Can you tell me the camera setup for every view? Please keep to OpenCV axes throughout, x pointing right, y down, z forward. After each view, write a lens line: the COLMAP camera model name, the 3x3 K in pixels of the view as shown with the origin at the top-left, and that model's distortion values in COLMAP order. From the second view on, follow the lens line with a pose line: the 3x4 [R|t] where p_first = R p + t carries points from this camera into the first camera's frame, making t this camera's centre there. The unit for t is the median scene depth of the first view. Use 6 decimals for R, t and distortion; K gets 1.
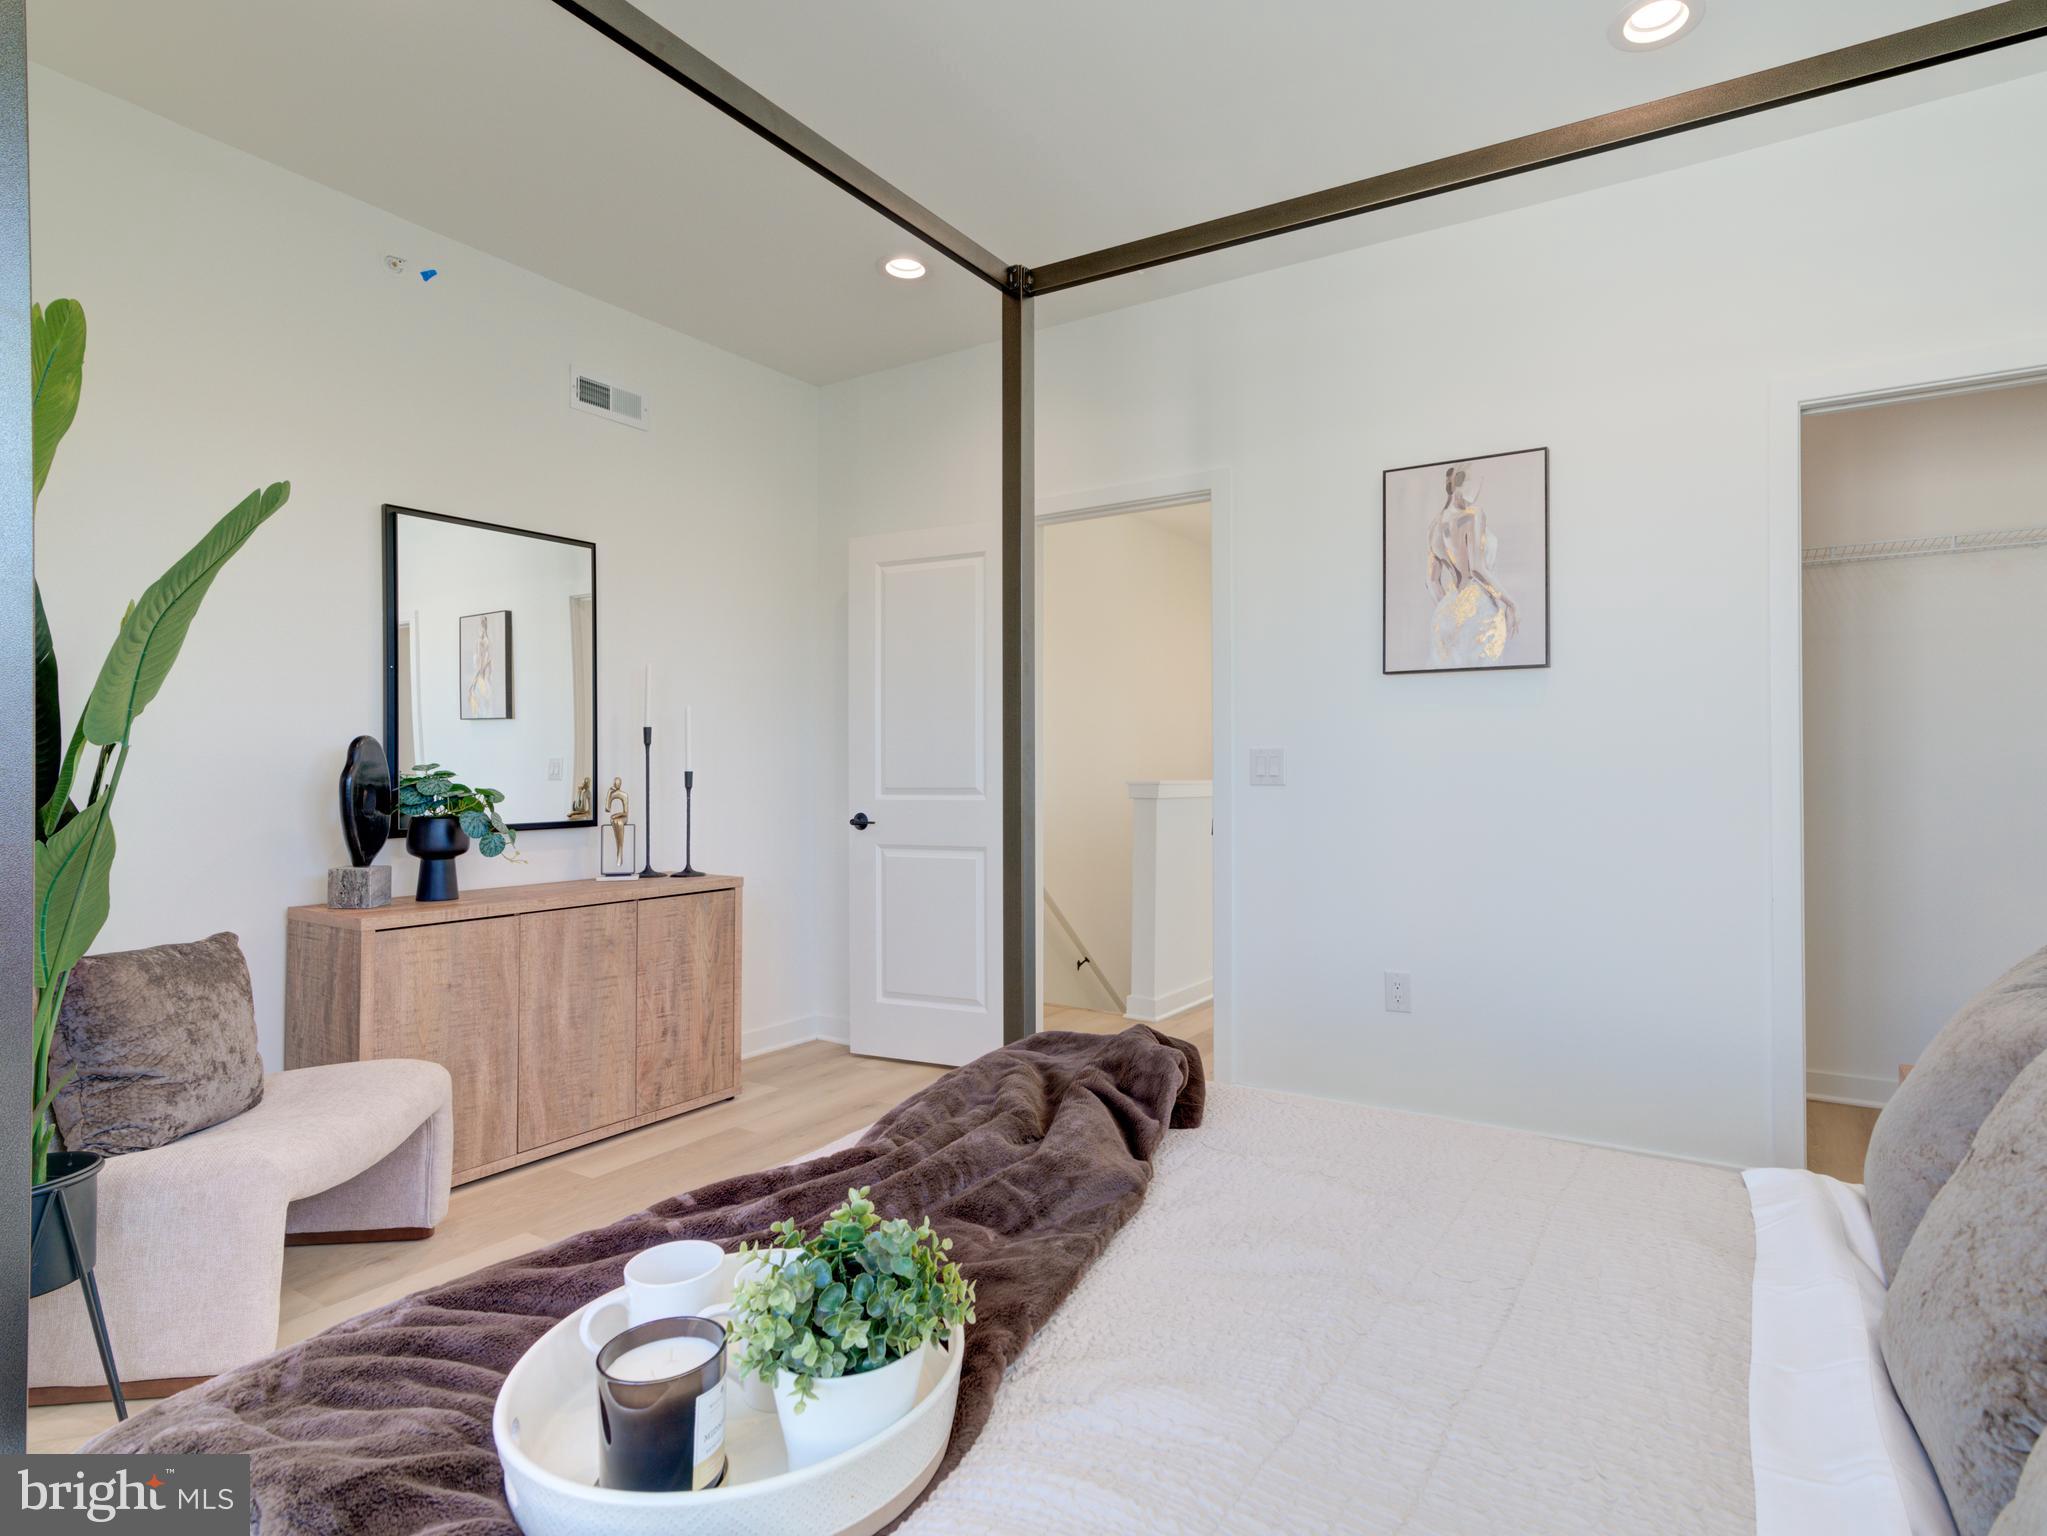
lens RADIAL K [[1069.5, 0, 1023.5], [0, 1069.5, 768.0], [0, 0, 1]] dist [-0.037546, 0.027851]
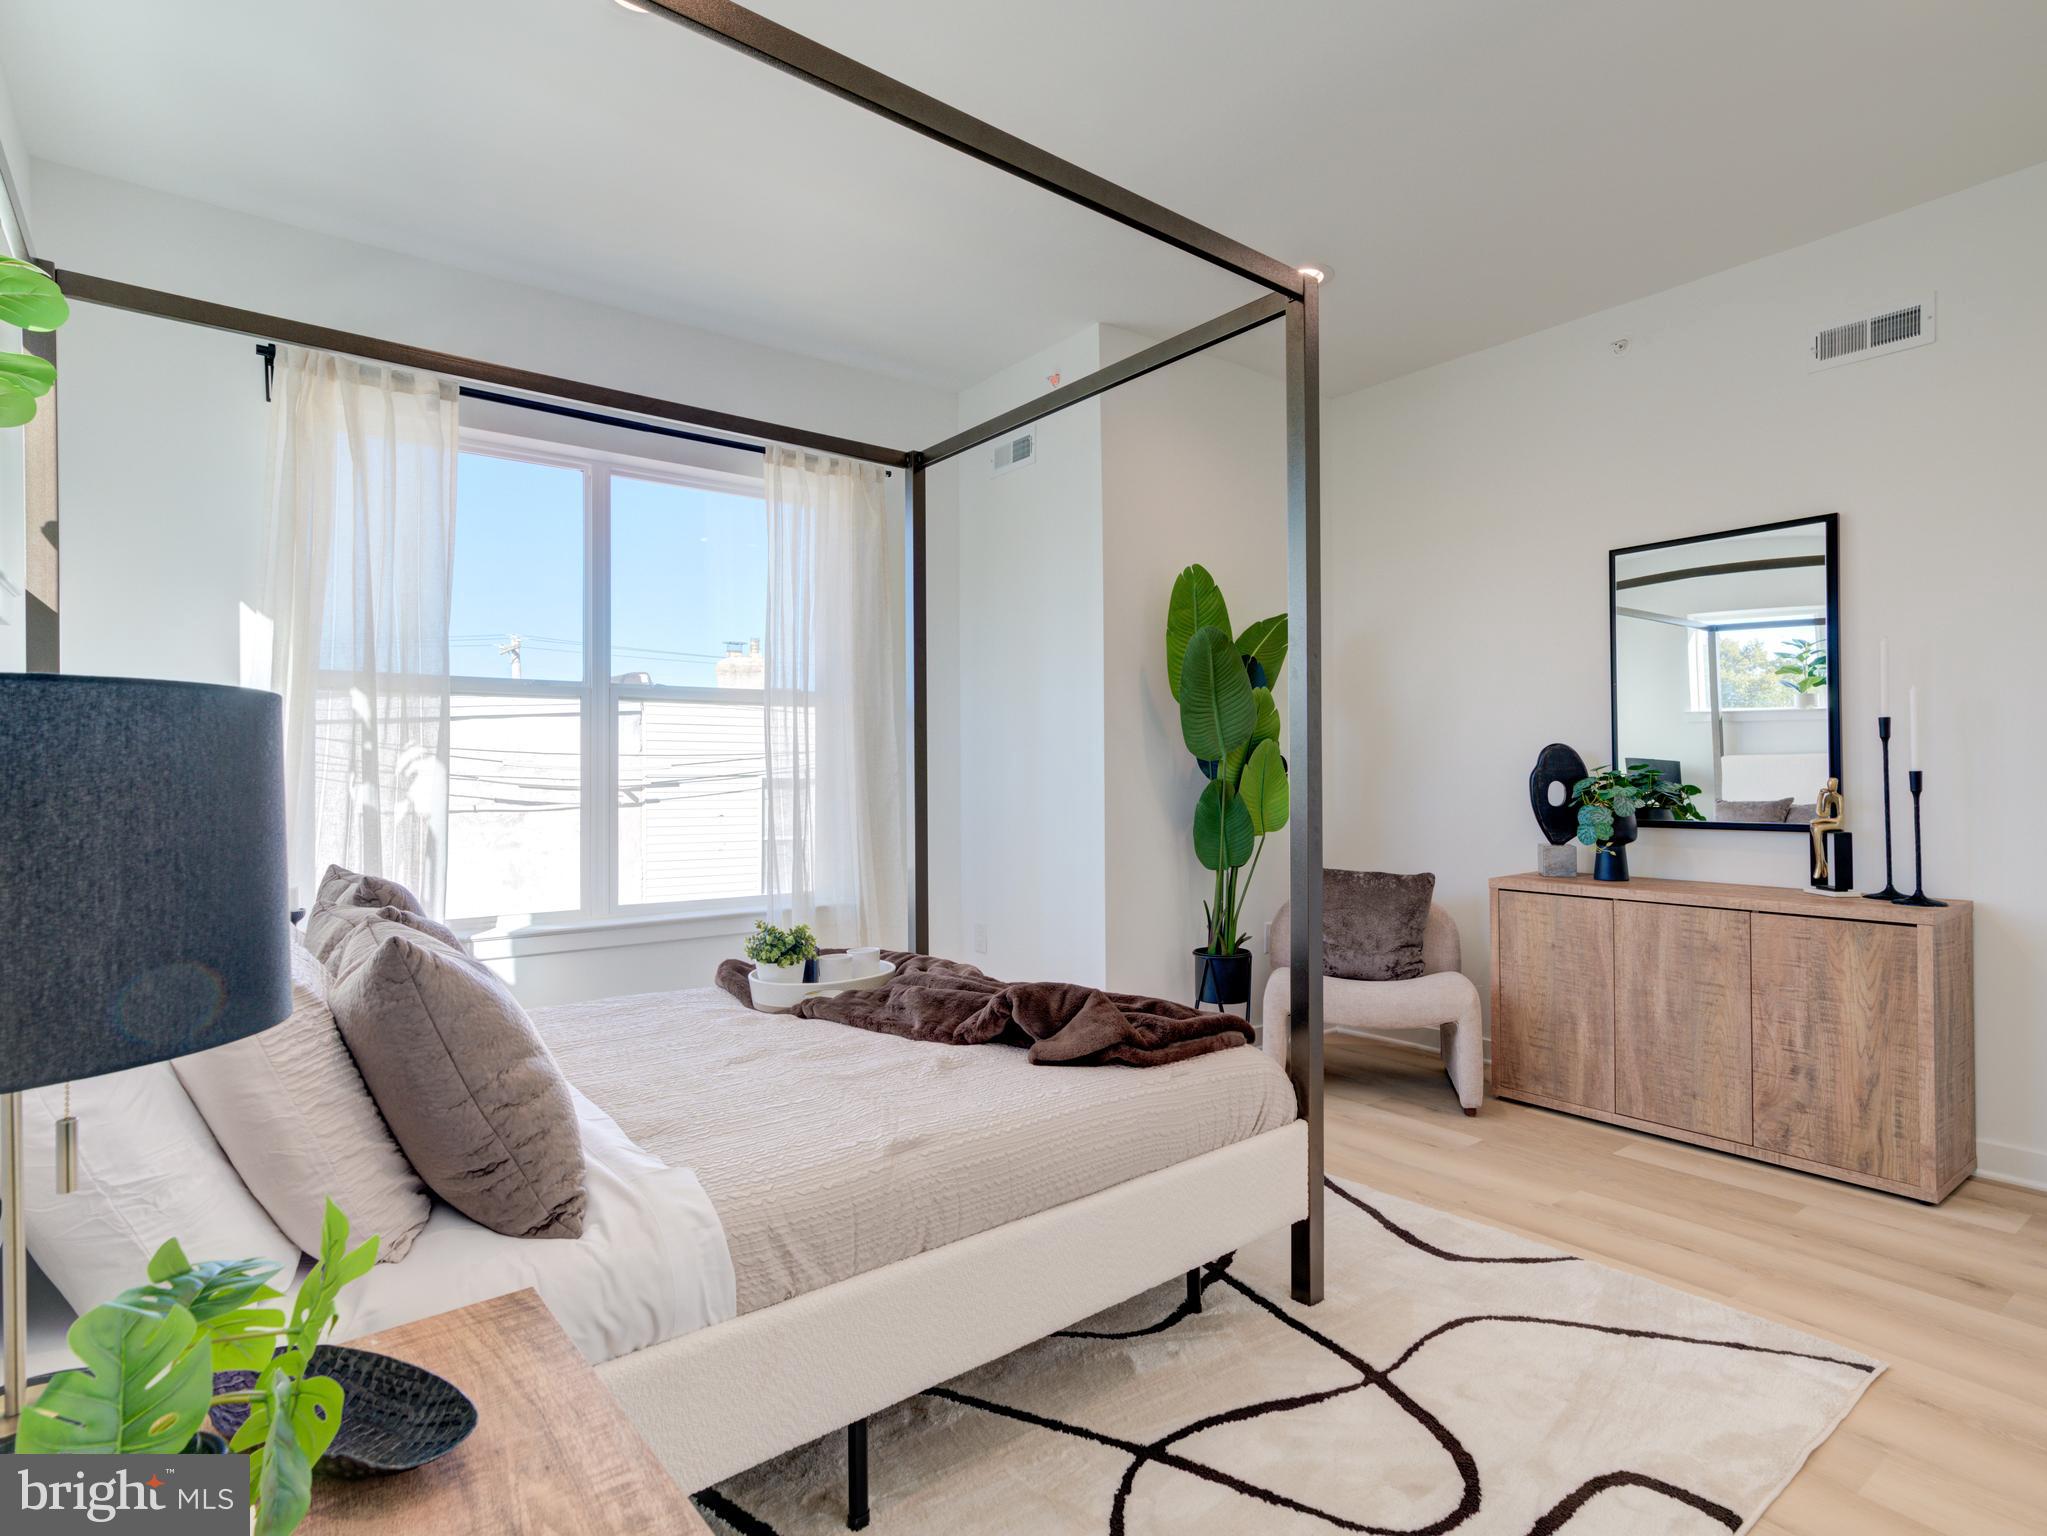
lens RADIAL K [[1069.5, 0, 1023.5], [0, 1069.5, 768.0], [0, 0, 1]] dist [-0.037546, 0.027851]
pose [[-0.322122, 0.016750, -0.946550, 0.731516], [0.021439, 0.999716, 0.010395, -0.023427], [0.946455, -0.016945, -0.322390, 0.733479]]
